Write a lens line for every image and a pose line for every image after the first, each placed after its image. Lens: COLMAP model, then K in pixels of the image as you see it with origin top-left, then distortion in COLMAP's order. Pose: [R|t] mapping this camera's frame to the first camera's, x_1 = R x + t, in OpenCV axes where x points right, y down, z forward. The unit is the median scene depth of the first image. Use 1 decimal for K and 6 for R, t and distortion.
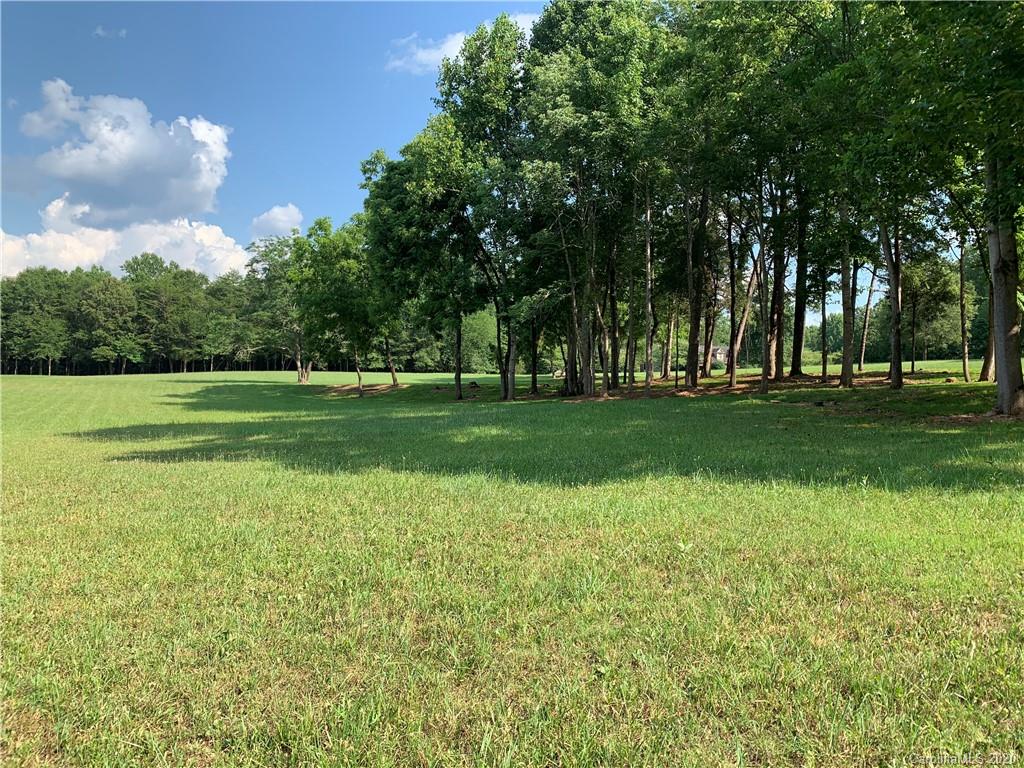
lens RADIAL K [[778.5, 0, 518.4], [0, 778.5, 376.6], [0, 0, 1]] dist [0.020797, -0.030445]
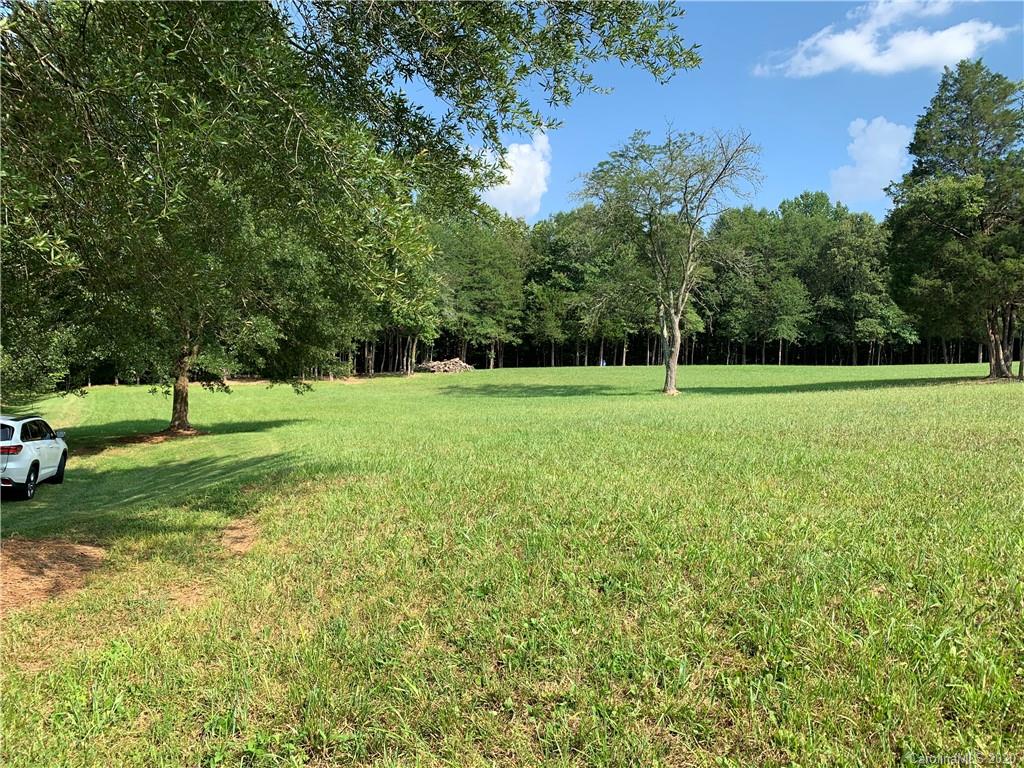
lens RADIAL K [[778.5, 0, 518.6], [0, 778.5, 384.2], [0, 0, 1]] dist [0.020797, -0.030445]
pose [[0.924011, -0.002516, -0.382358, -1.995940], [0.010070, 0.999792, 0.017757, 0.001143], [0.382234, -0.020258, 0.923844, 1.109616]]
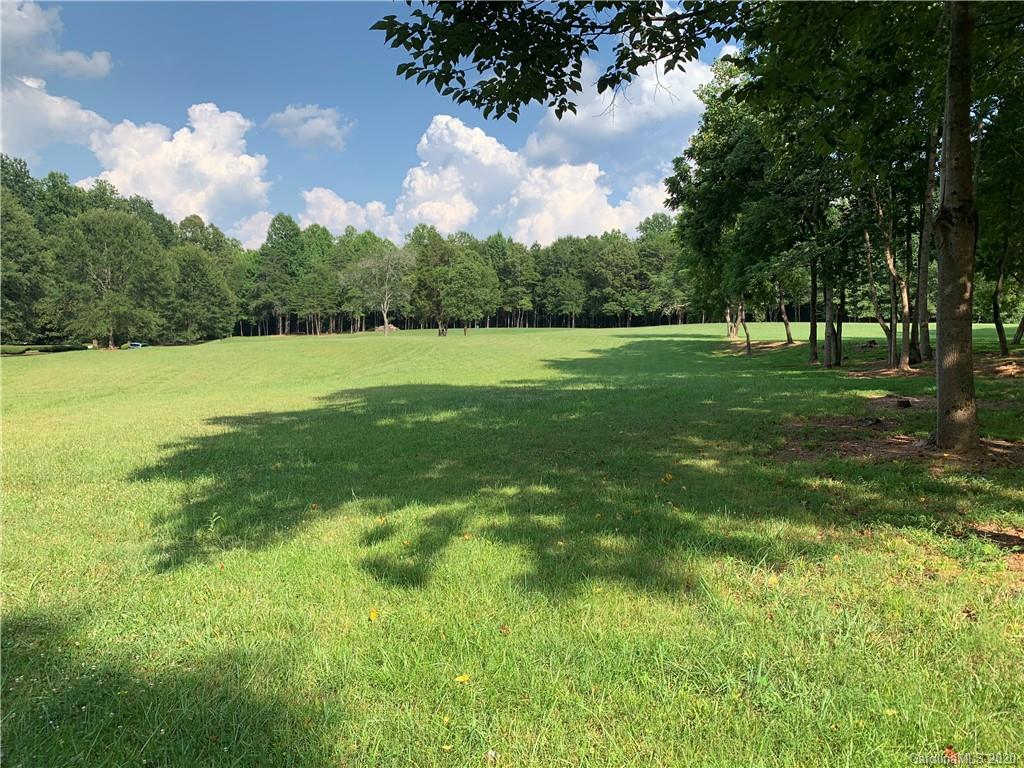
lens RADIAL K [[778.5, 0, 517.5], [0, 778.5, 391.8], [0, 0, 1]] dist [0.020797, -0.030445]
pose [[0.776720, 0.046176, -0.628151, 0.290764], [0.009158, 0.996376, 0.084569, -0.020769], [0.629780, -0.071439, 0.773482, 0.099403]]
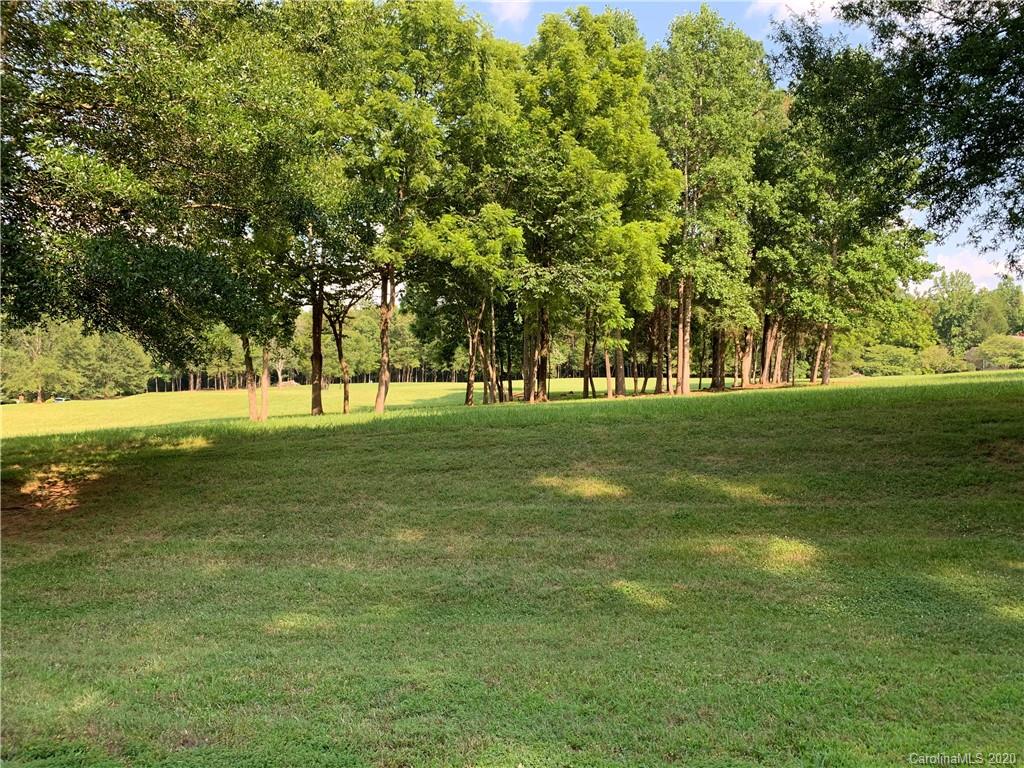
lens RADIAL K [[778.5, 0, 516.7], [0, 778.5, 386.1], [0, 0, 1]] dist [0.020797, -0.030445]
pose [[0.826259, -0.006551, -0.563253, 0.941349], [0.014770, 0.999841, 0.010038, -0.026471], [0.563097, -0.016613, 0.826224, -0.235810]]
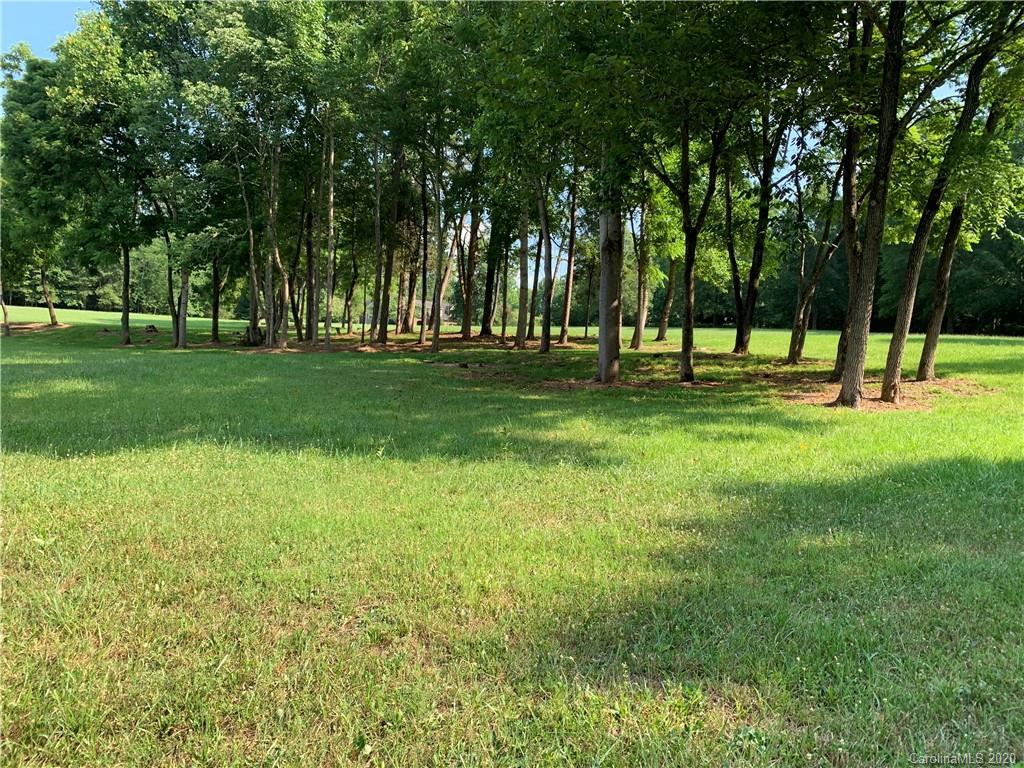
lens RADIAL K [[778.5, 0, 522.5], [0, 778.5, 379.6], [0, 0, 1]] dist [0.020797, -0.030445]
pose [[0.941809, 0.026973, 0.335065, 0.066788], [-0.049068, 0.997130, 0.057653, -0.005212], [-0.332549, -0.070740, 0.940429, 0.007081]]
